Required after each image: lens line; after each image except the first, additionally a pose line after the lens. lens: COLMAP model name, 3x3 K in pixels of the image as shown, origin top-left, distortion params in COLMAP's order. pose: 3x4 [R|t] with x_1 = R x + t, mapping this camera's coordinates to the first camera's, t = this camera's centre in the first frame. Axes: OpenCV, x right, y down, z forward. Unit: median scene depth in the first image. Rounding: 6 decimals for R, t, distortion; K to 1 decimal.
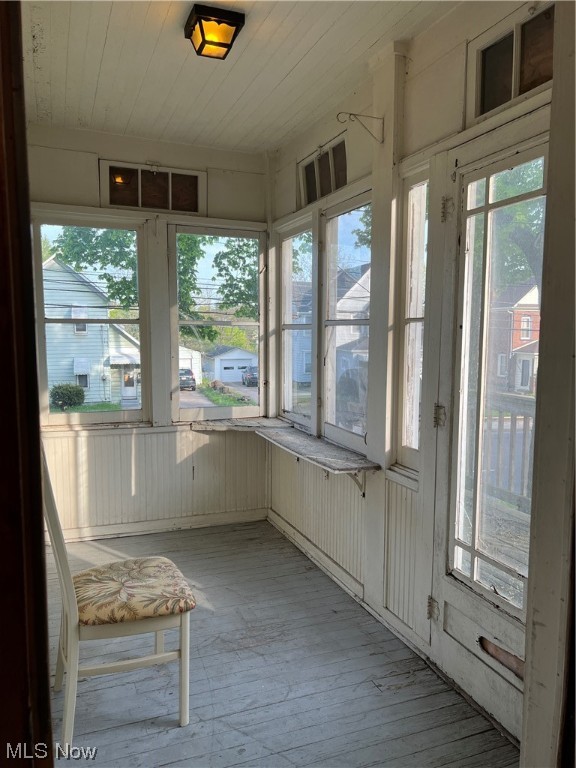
lens RADIAL K [[579.7, 0, 290.8], [0, 579.7, 386.0], [0, 0, 1]] dist [0.046131, -0.033034]
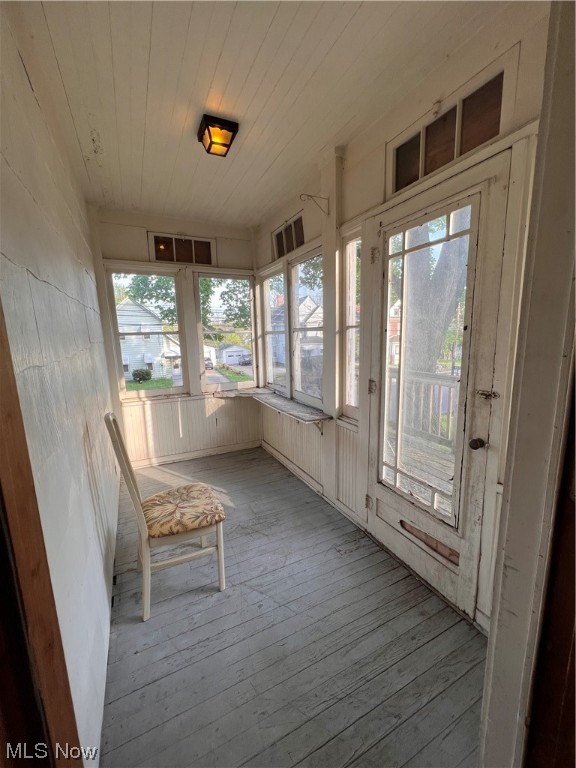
lens RADIAL K [[307.7, 0, 286.7], [0, 307.7, 382.8], [0, 0, 1]] dist [-0.000312, 0.000627]
pose [[0.996601, -0.042557, 0.070540, -0.035528], [0.038091, 0.997255, 0.063488, -0.020786], [-0.073049, -0.060585, 0.995486, 0.159578]]
